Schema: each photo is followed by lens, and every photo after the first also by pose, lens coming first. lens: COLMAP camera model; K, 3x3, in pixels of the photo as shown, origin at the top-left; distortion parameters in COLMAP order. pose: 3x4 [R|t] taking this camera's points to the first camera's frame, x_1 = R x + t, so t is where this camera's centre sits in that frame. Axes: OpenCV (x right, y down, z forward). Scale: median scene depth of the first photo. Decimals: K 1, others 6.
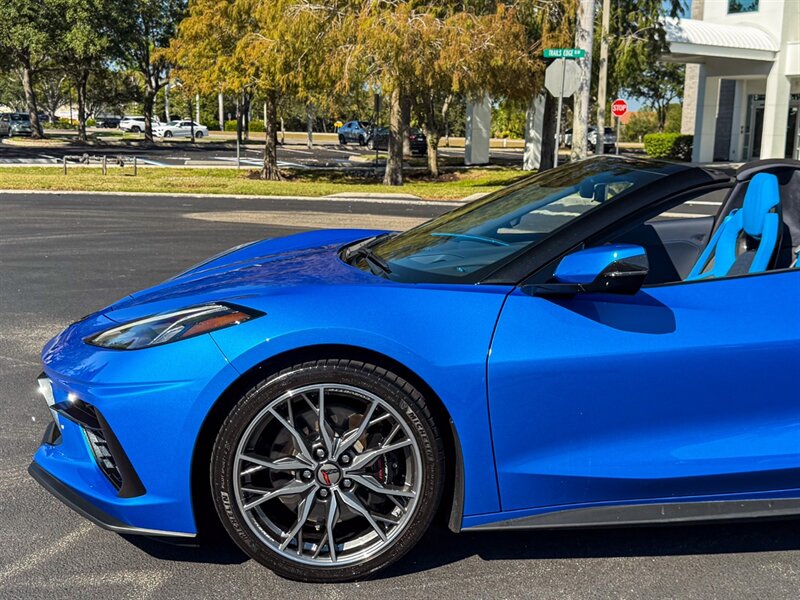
lens RADIAL K [[968.7, 0, 414.2], [0, 968.7, 301.3], [0, 0, 1]] dist [0.097875, 0.000000]
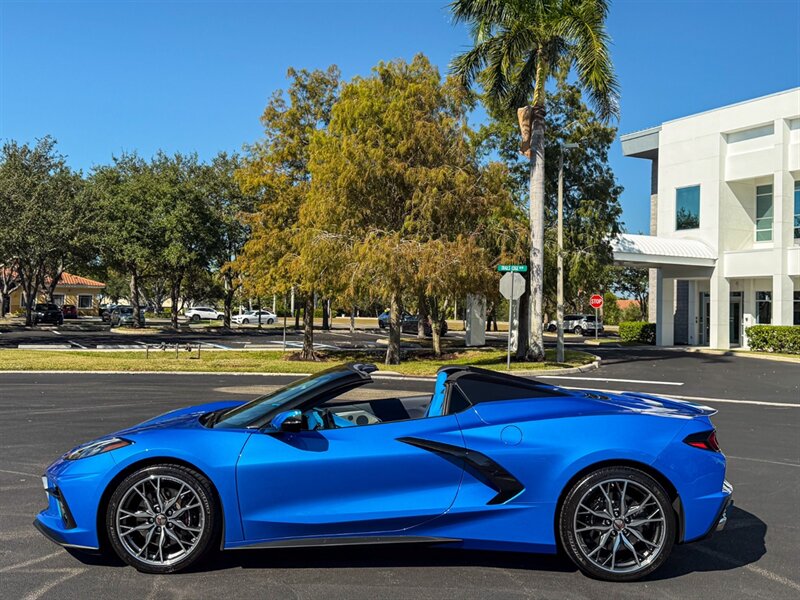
lens RADIAL K [[809.1, 0, 408.1], [0, 809.1, 304.2], [0, 0, 1]] dist [0.086286, 0.000000]
pose [[0.998758, -0.001395, -0.049803, 0.061553], [-0.007961, 0.982295, -0.187174, 0.005050], [0.049182, 0.187338, 0.981064, -0.094349]]
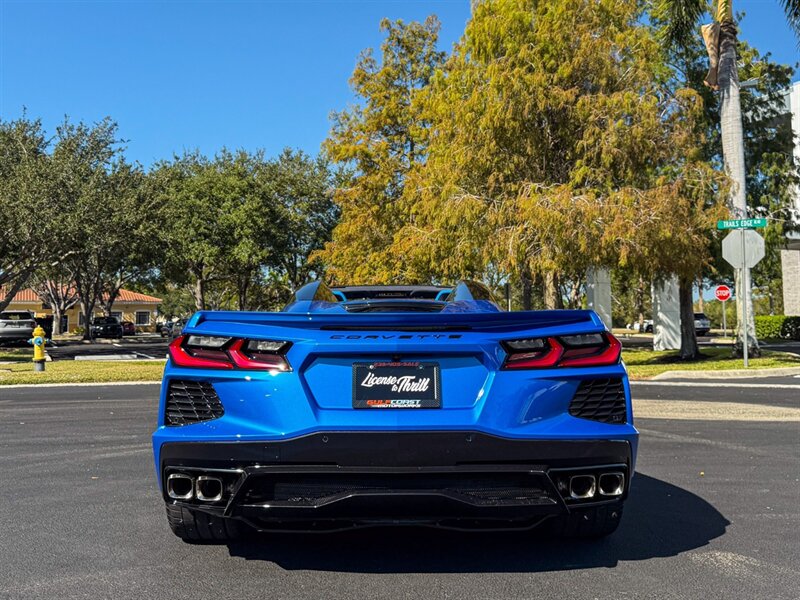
lens RADIAL K [[835.6, 0, 405.0], [0, 835.6, 254.1], [0, 0, 1]] dist [0.079180, 0.000000]
pose [[0.992048, -0.041379, -0.118867, -0.084629], [0.009533, 0.966401, -0.256861, -0.017161], [0.125502, 0.253685, 0.959111, 0.185474]]
